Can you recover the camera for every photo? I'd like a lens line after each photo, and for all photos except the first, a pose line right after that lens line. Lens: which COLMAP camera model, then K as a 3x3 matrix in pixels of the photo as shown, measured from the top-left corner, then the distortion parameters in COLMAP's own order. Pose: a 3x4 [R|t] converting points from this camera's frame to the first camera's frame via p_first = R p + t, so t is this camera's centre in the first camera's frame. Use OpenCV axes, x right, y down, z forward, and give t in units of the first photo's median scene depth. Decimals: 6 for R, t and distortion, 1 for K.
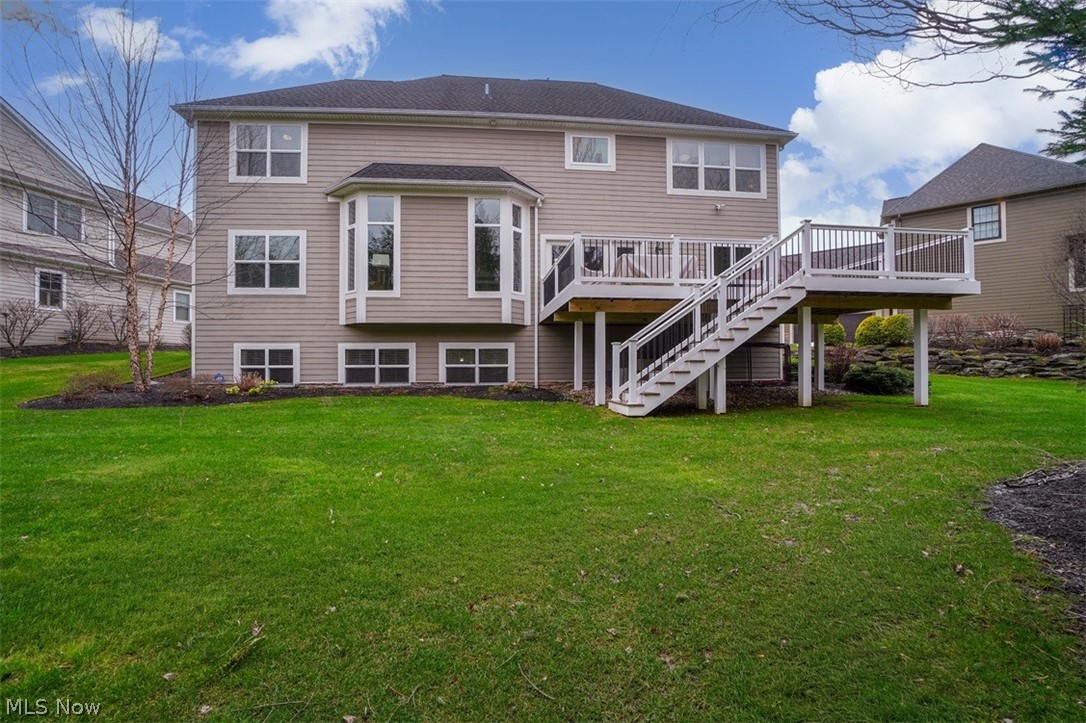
lens RADIAL K [[483.5, 0, 543.0], [0, 483.5, 361.5], [0, 0, 1]] dist [-0.028521, 0.000351]
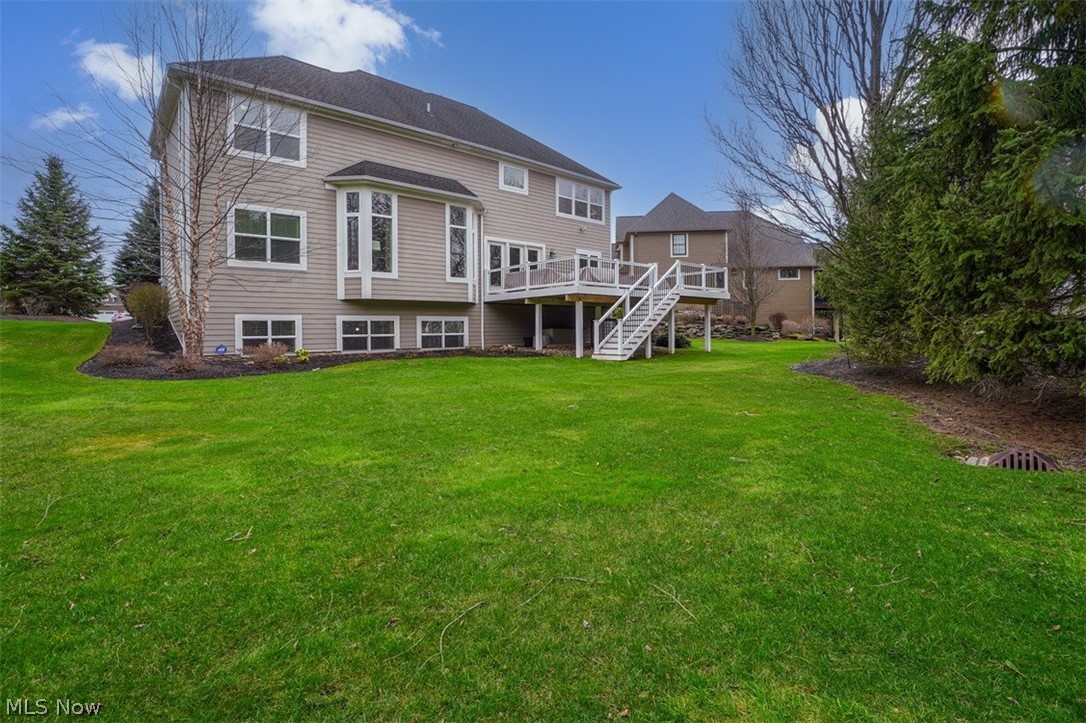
lens RADIAL K [[499.1, 0, 543.3], [0, 499.1, 331.0], [0, 0, 1]] dist [-0.000395, 0.000053]
pose [[0.819028, -0.004902, 0.573733, -0.696611], [0.001541, 0.999979, 0.006344, -0.008395], [-0.573752, -0.004312, 0.819018, -0.239095]]
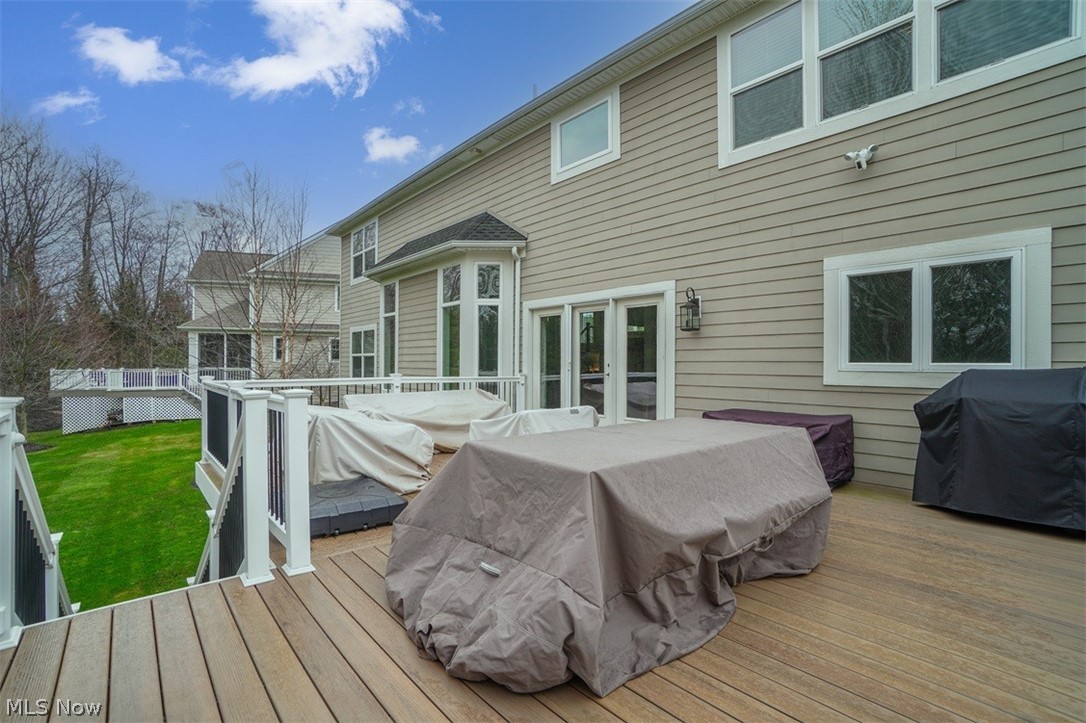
lens RADIAL K [[483.5, 0, 543.0], [0, 483.5, 361.5], [0, 0, 1]] dist [-0.028521, 0.000351]
pose [[0.572187, 0.007490, -0.820089, 0.553018], [-0.002654, 0.999970, 0.007280, -0.198553], [0.820119, -0.001989, 0.572189, 0.689159]]
